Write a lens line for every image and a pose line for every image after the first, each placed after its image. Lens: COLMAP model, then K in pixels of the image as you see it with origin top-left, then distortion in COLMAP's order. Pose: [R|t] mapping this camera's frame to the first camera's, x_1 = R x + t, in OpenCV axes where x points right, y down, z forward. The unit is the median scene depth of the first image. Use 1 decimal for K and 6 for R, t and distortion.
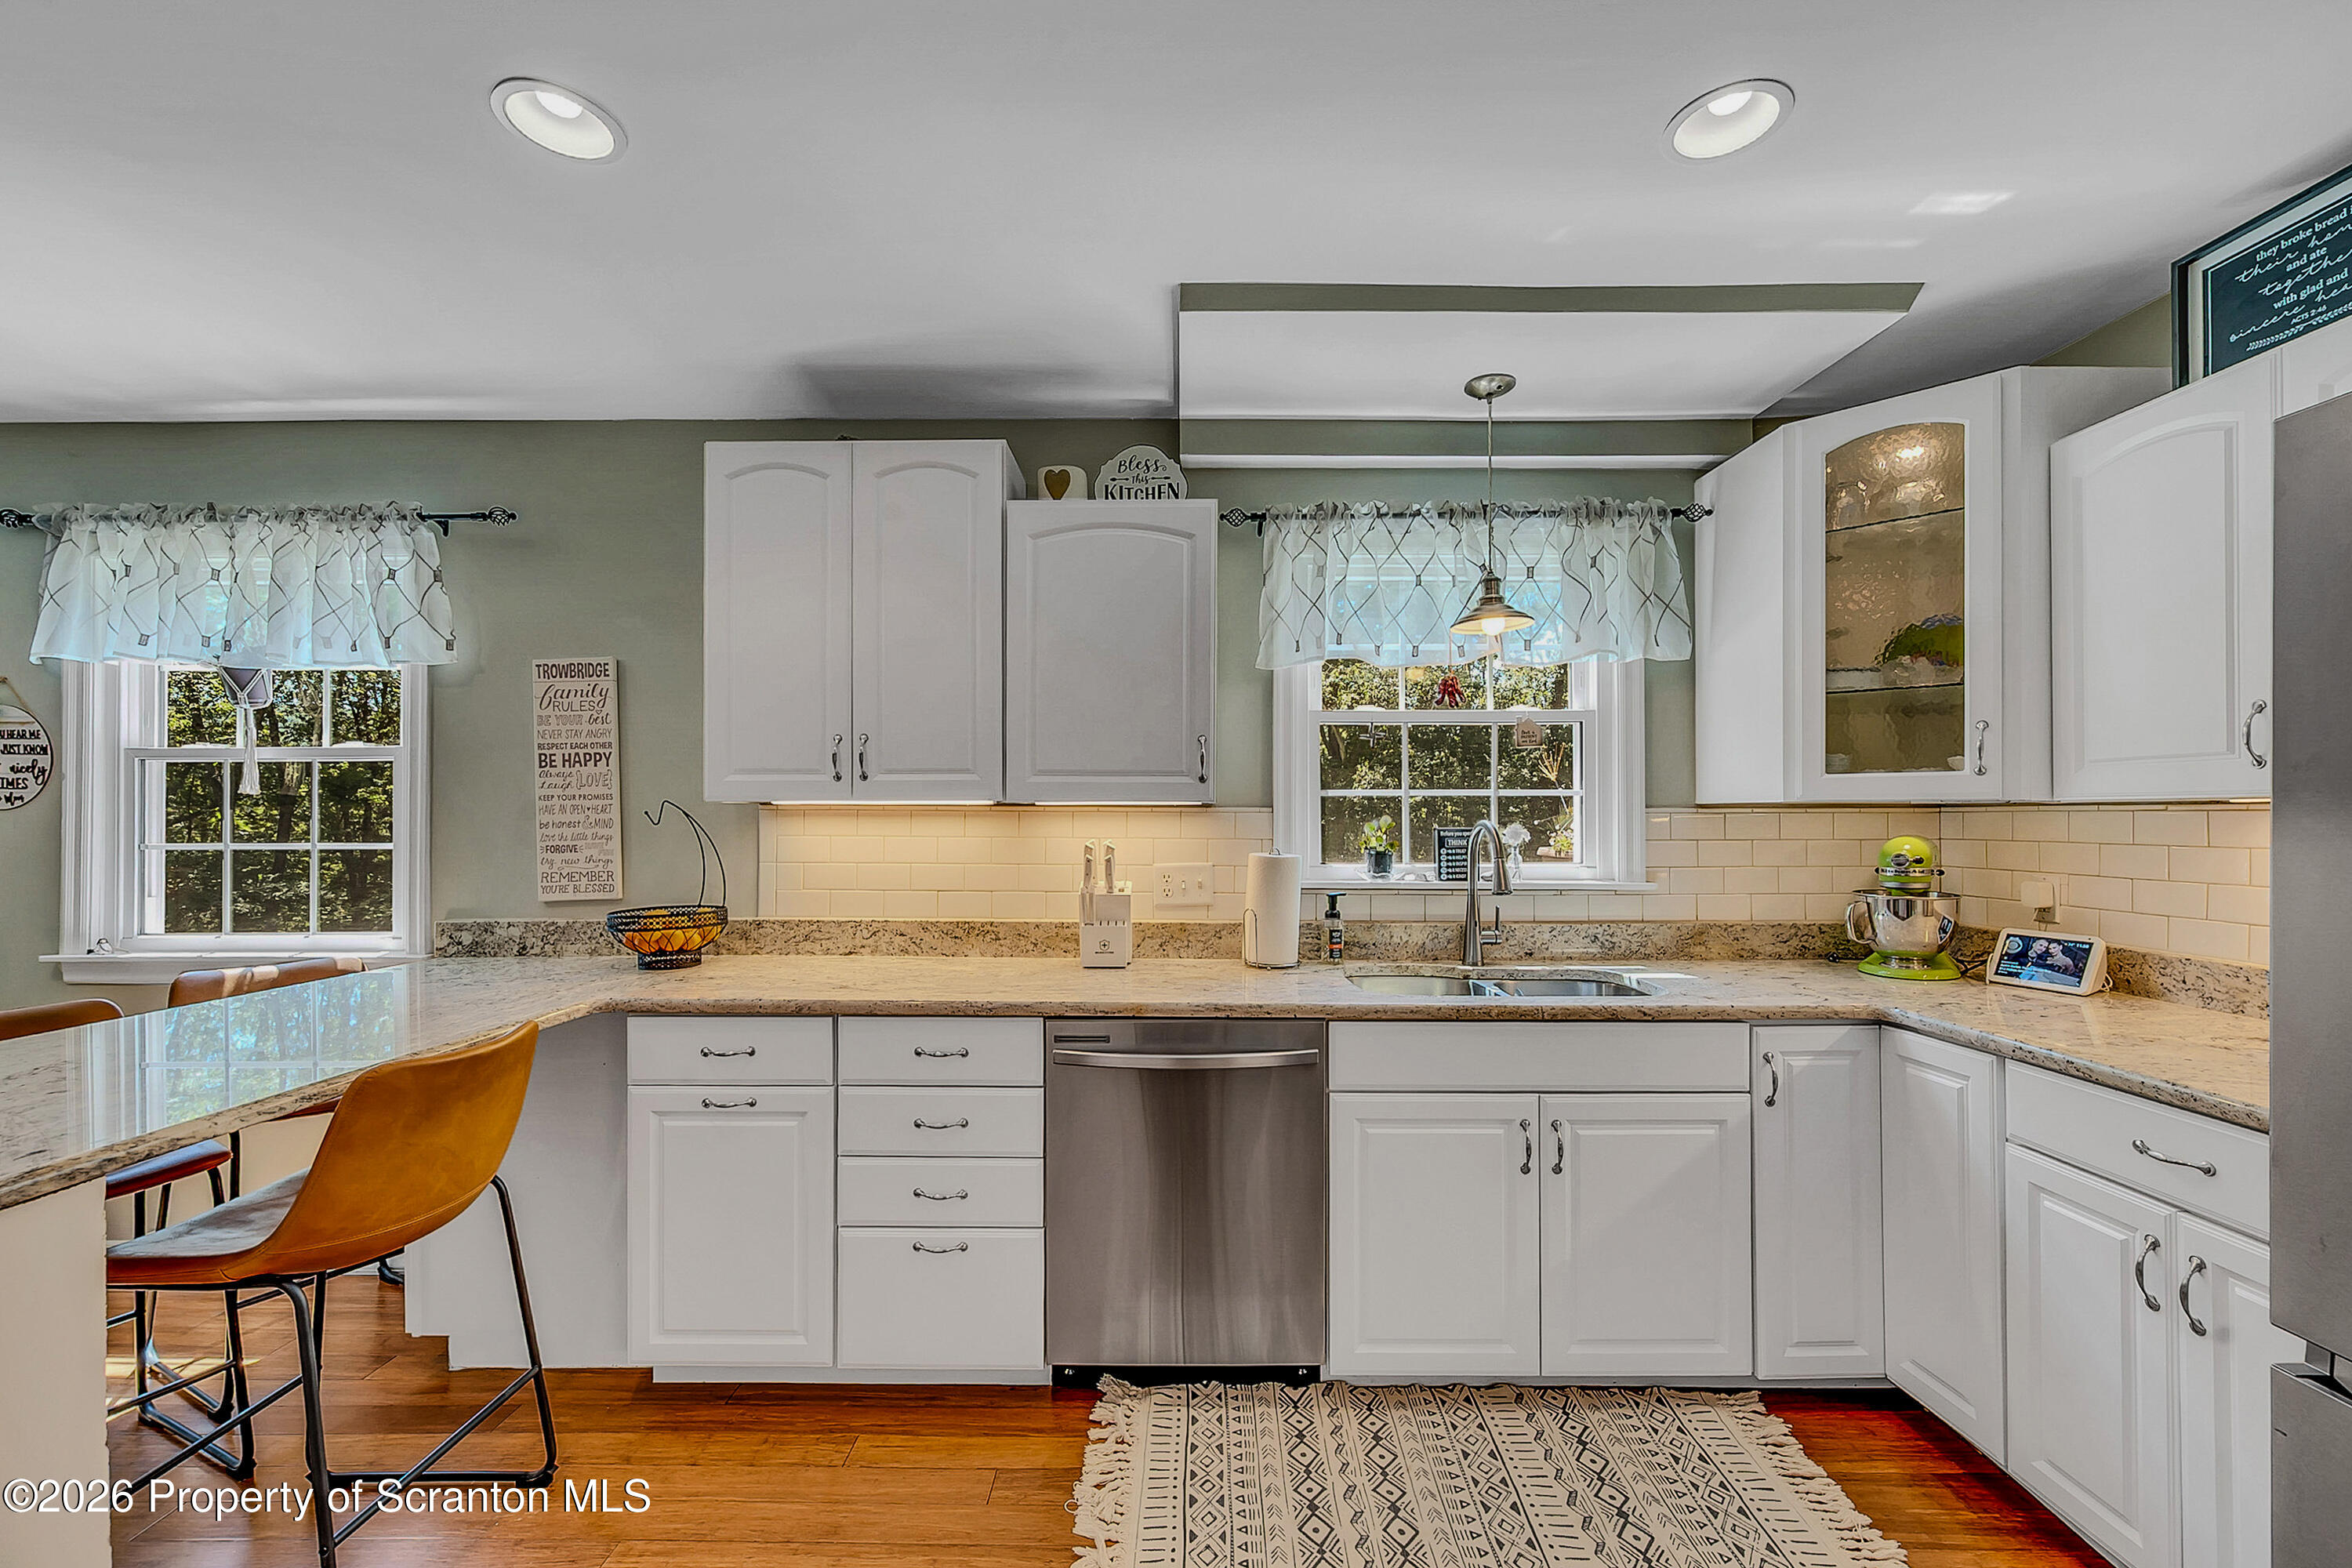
lens RADIAL K [[943.7, 0, 1175.8], [0, 943.7, 811.6], [0, 0, 1]] dist [-0.000448, 0.000377]
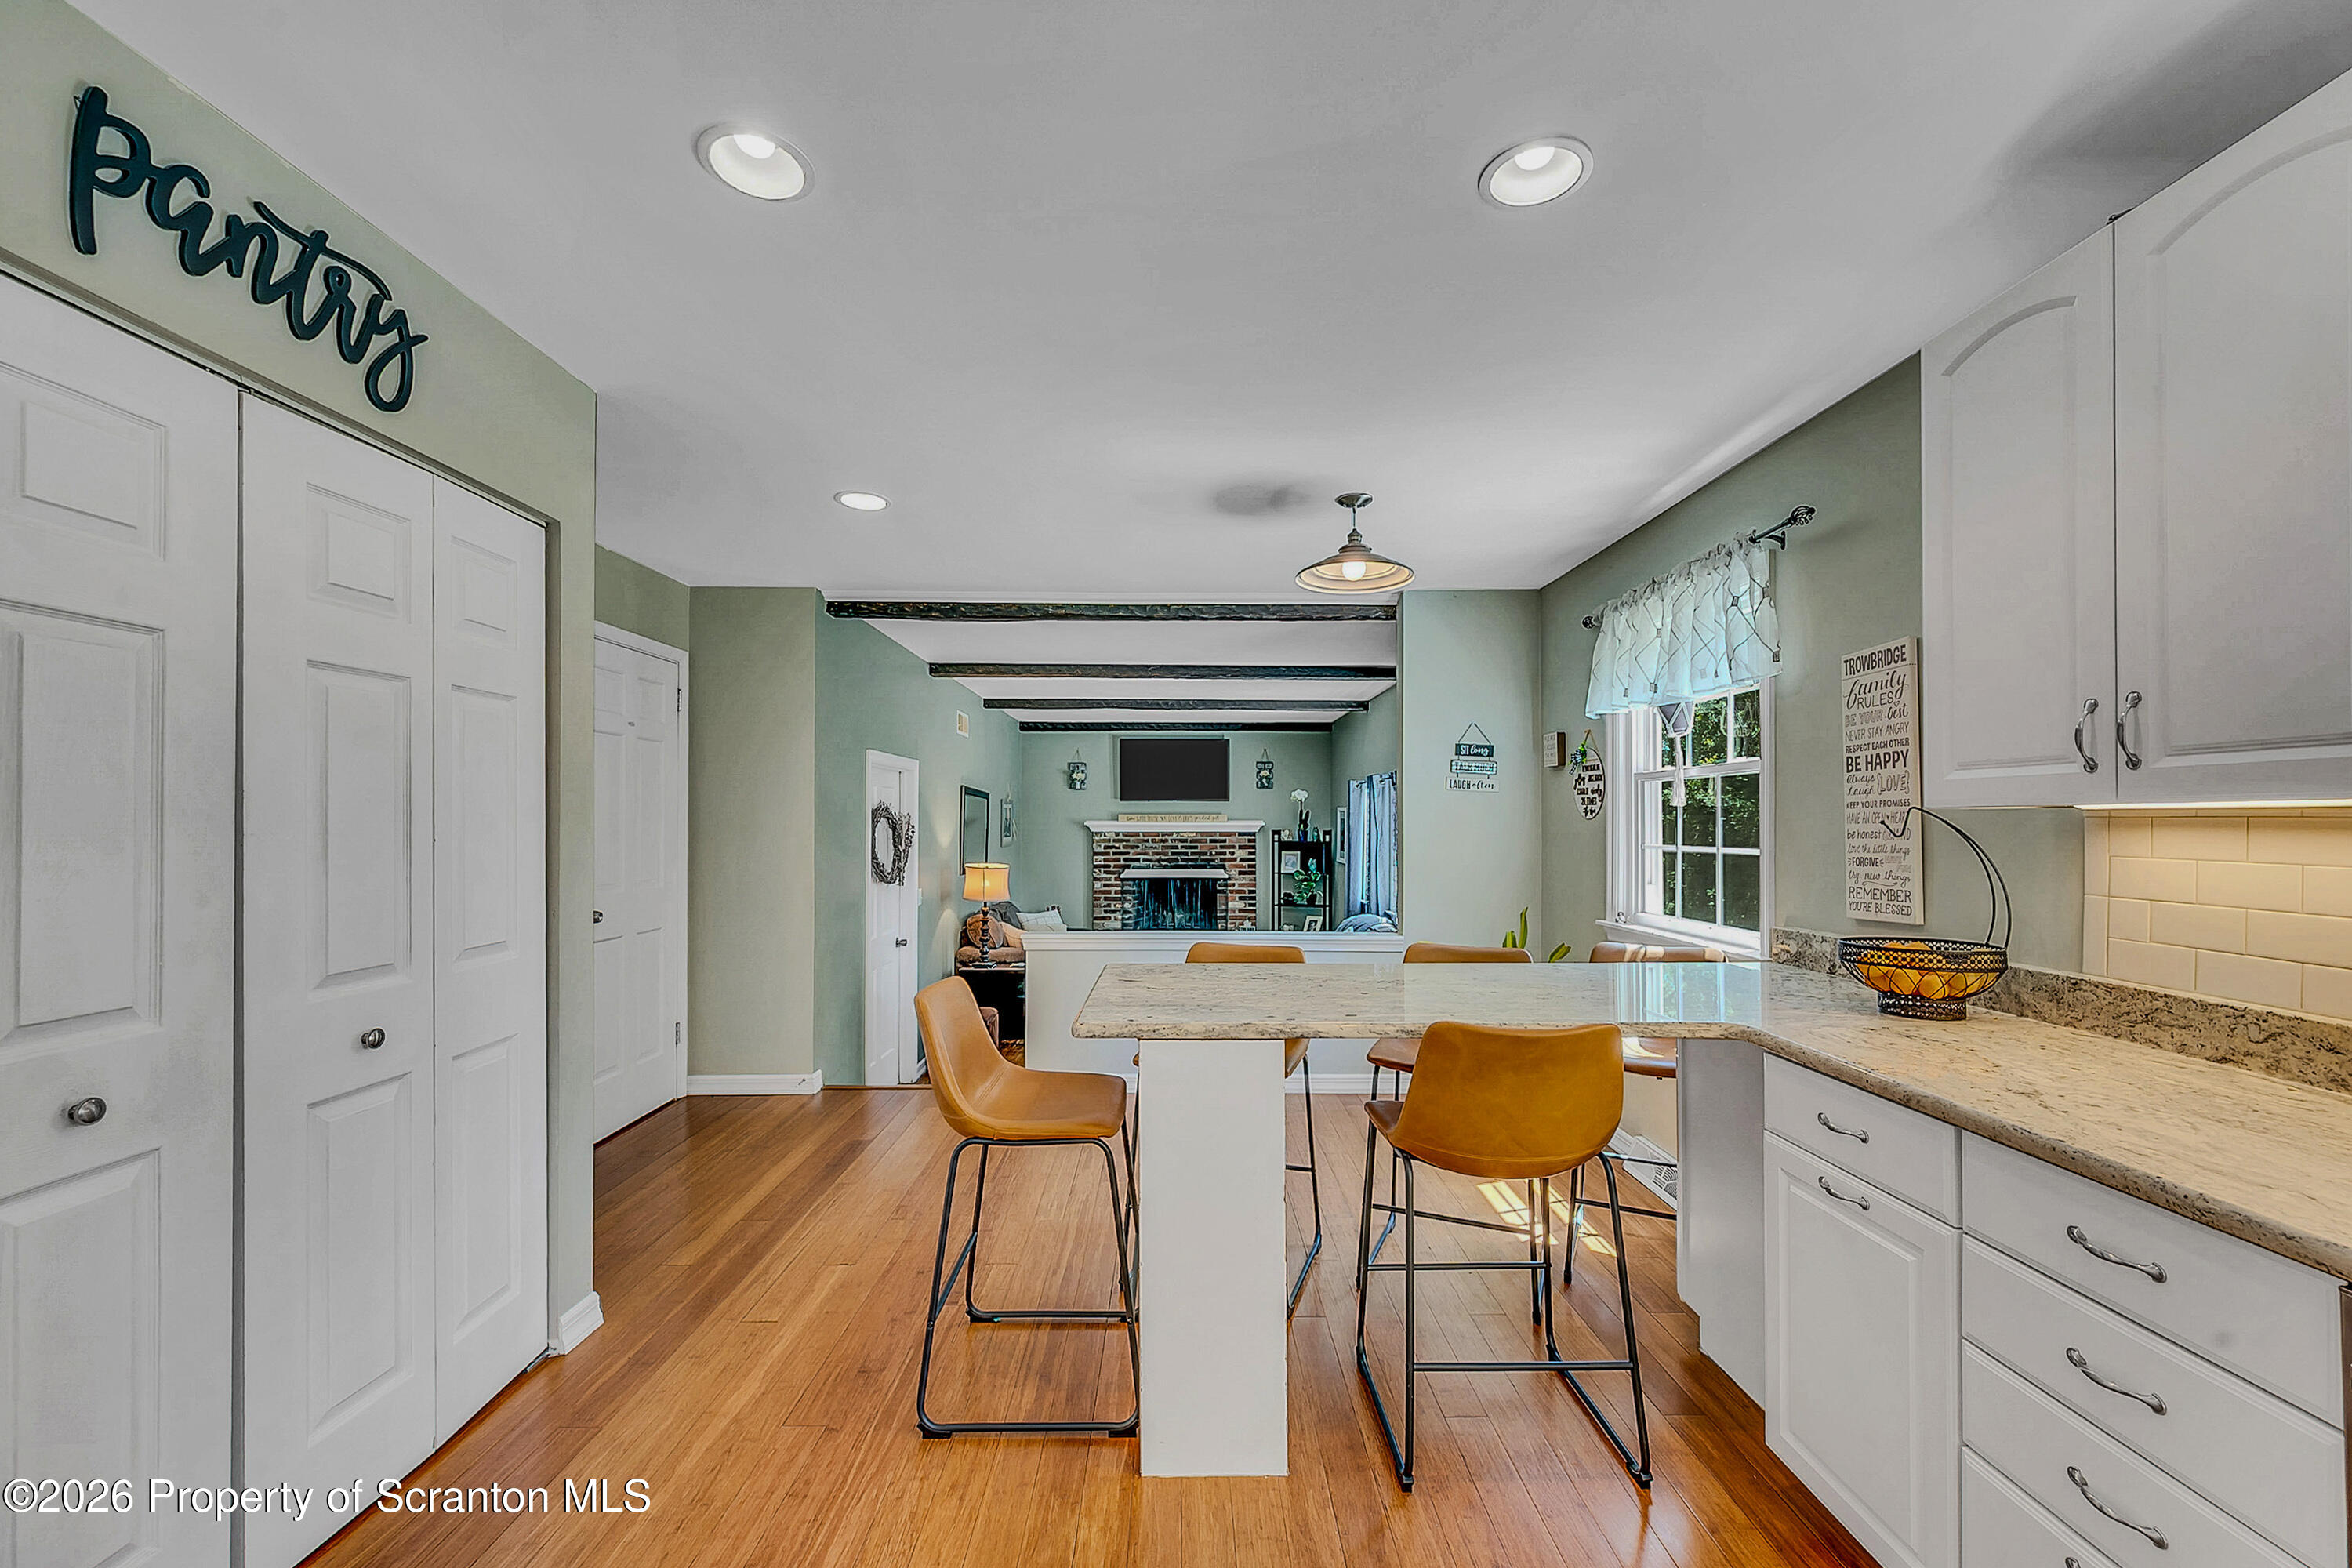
lens RADIAL K [[943.7, 0, 1188.4], [0, 943.7, 819.7], [0, 0, 1]] dist [-0.000448, 0.000377]
pose [[0.018420, -0.000930, -0.999830, 0.238836], [0.004409, 0.999990, -0.000849, -0.002667], [0.999821, -0.004392, 0.018424, 0.351422]]
